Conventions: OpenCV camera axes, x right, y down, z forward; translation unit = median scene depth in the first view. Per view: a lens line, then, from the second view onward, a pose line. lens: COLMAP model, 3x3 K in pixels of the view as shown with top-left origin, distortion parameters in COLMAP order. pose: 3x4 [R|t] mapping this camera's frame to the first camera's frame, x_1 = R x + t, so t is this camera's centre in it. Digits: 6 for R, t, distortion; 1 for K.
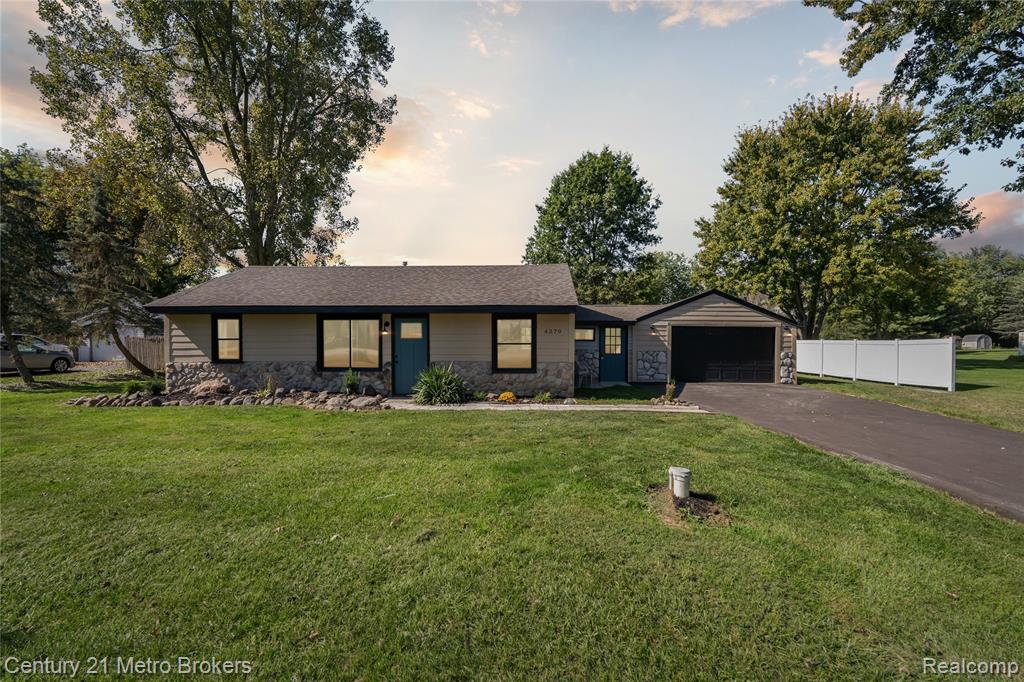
lens RADIAL K [[448.5, 0, 512.0], [0, 448.5, 341.0], [0, 0, 1]] dist [-0.002796, 0.000062]
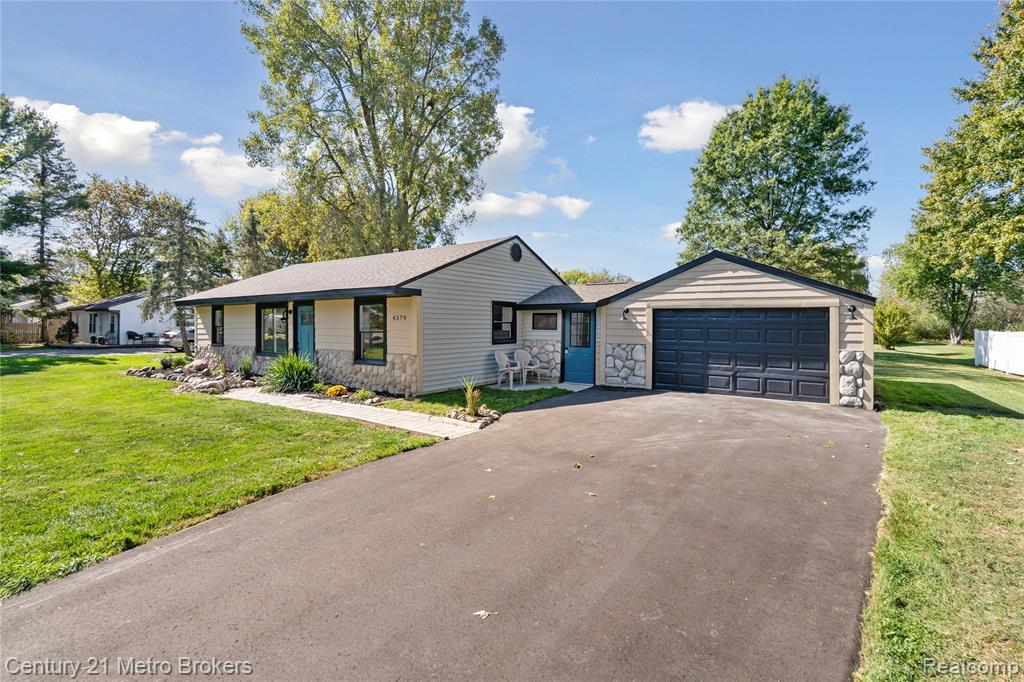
lens RADIAL K [[448.5, 0, 512.0], [0, 448.5, 341.0], [0, 0, 1]] dist [-0.002796, 0.000062]
pose [[0.859084, 0.018466, -0.511501, 0.526052], [-0.006073, 0.999646, 0.025889, 0.000087], [0.511798, -0.019135, 0.858892, 0.289340]]
